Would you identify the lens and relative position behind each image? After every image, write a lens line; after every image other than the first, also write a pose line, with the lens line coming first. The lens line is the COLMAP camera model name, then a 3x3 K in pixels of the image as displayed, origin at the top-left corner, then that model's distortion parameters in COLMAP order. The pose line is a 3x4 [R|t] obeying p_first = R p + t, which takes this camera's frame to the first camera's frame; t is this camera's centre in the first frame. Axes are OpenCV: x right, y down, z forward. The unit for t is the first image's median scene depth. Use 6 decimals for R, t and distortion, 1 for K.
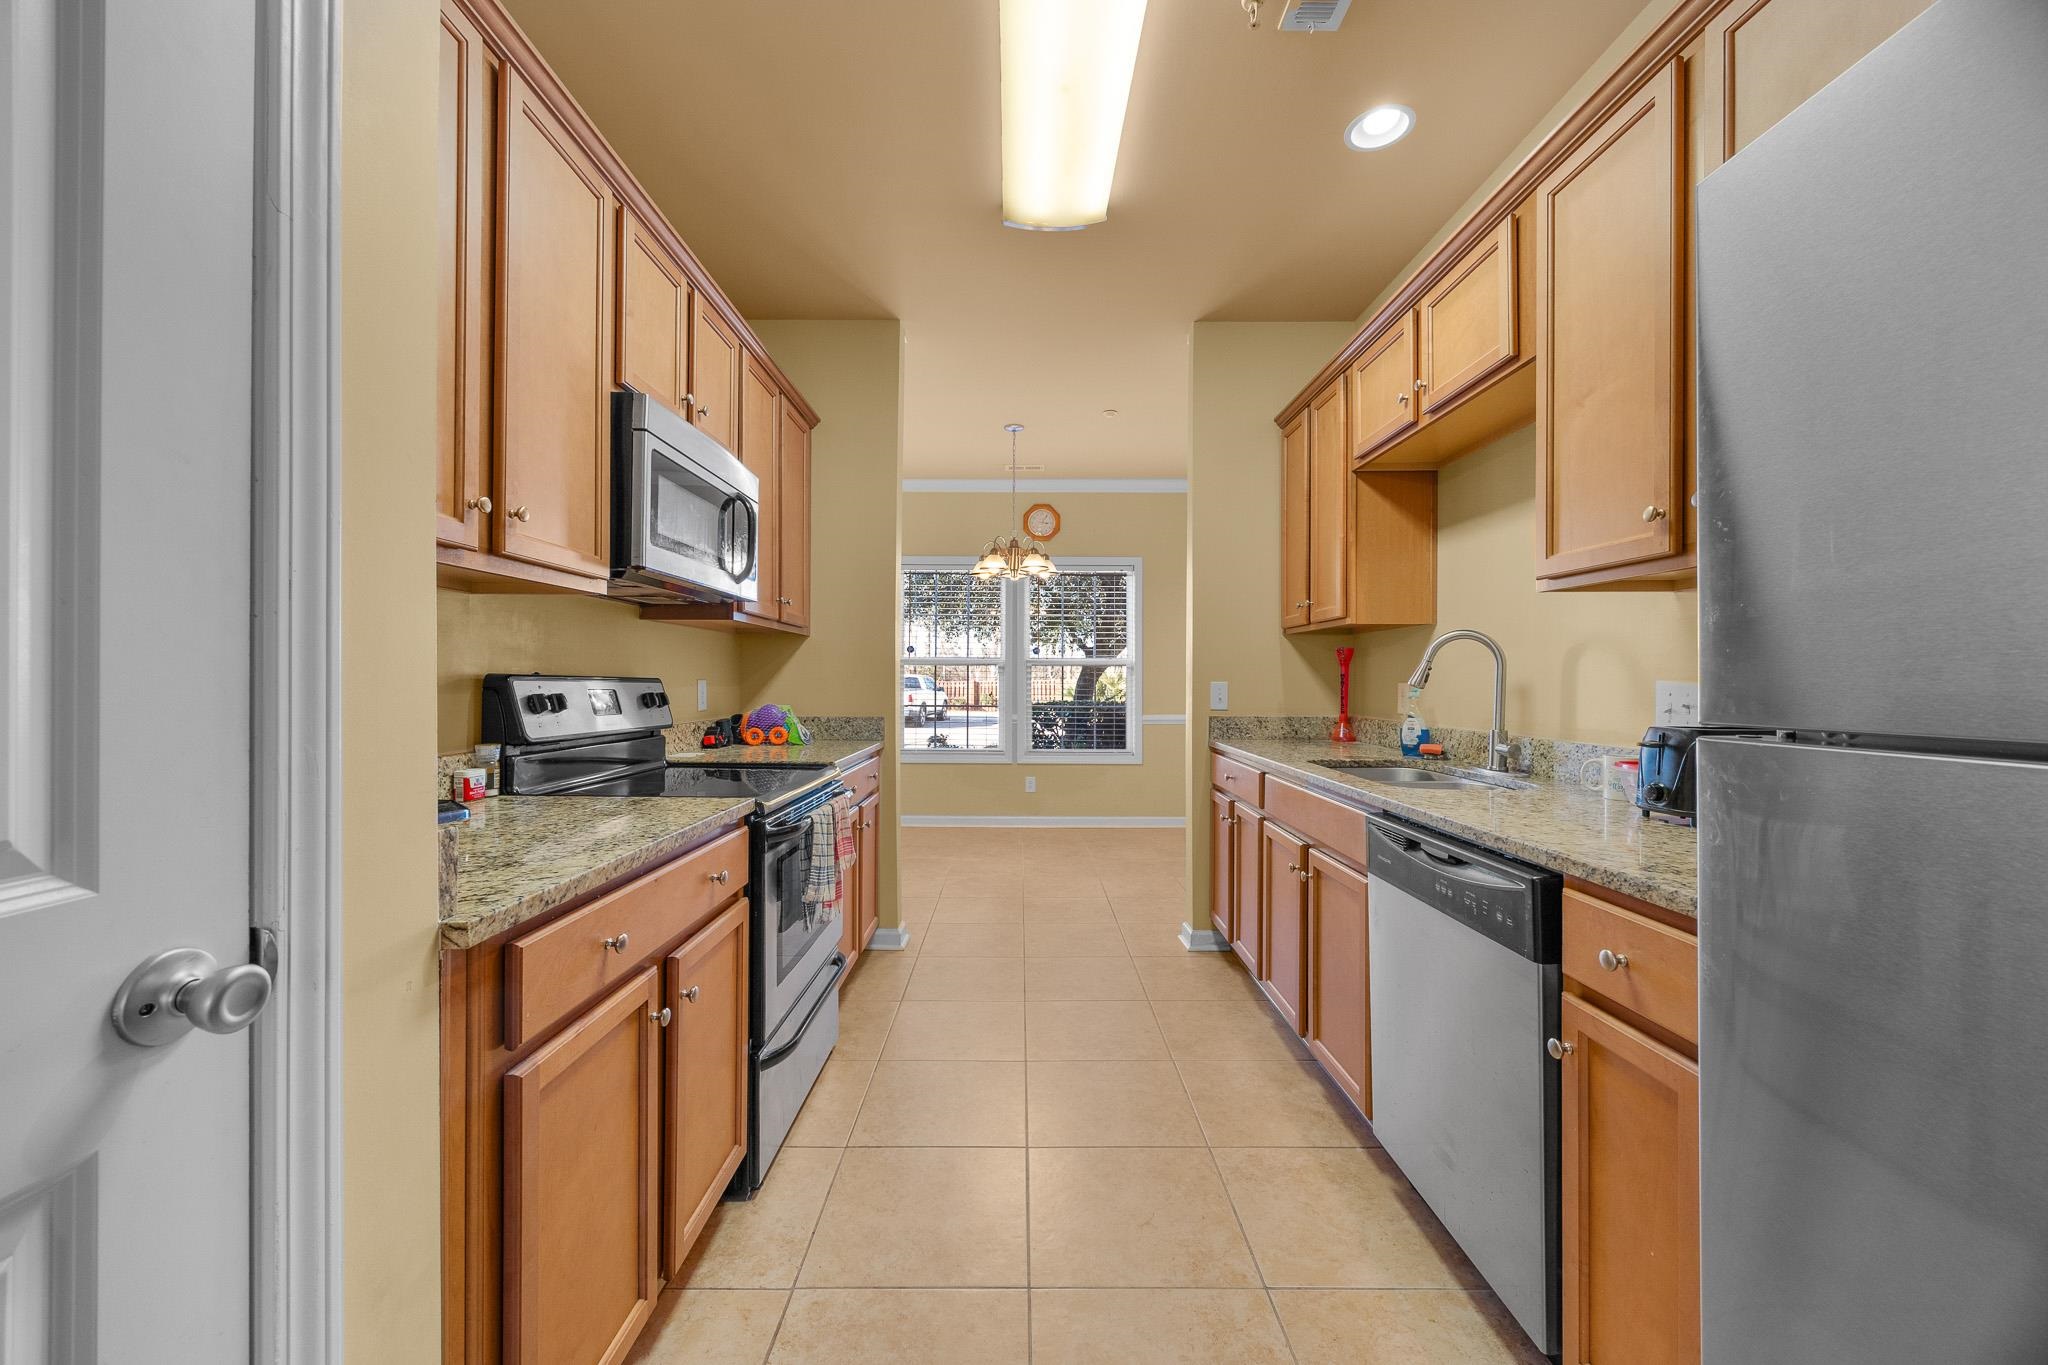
lens RADIAL K [[788.6, 0, 1029.8], [0, 788.6, 680.9], [0, 0, 1]] dist [-0.002220, 0.000688]
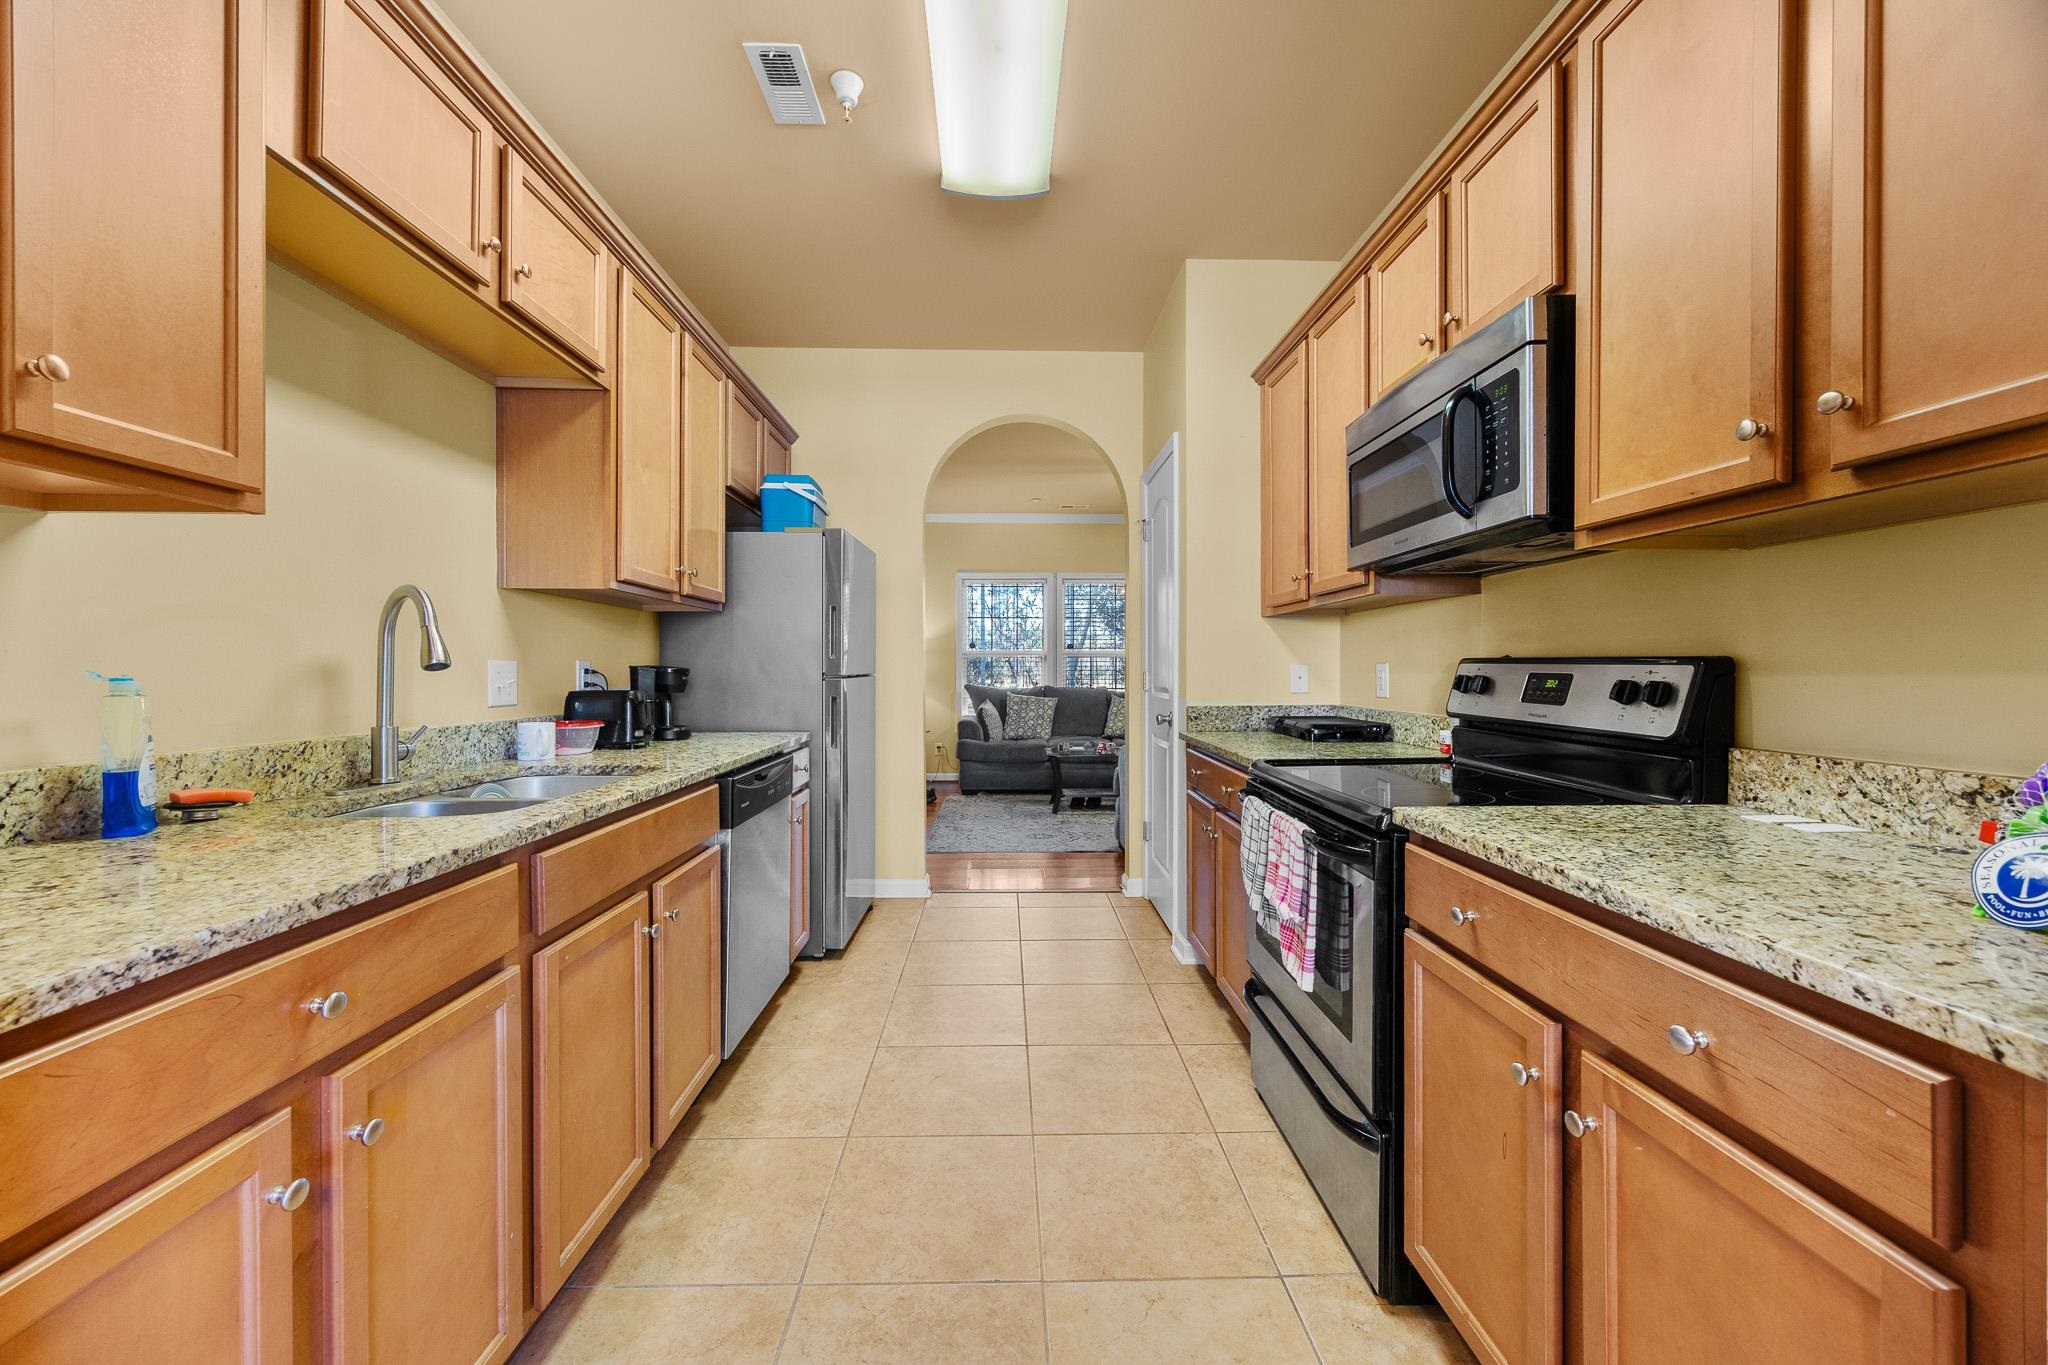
lens RADIAL K [[788.6, 0, 1026.0], [0, 788.6, 672.1], [0, 0, 1]] dist [-0.002220, 0.000688]
pose [[-0.999769, -0.005236, -0.020832, 0.017658], [-0.005317, 0.999979, 0.003809, 0.005144], [0.020811, 0.003919, -0.999776, 1.188564]]
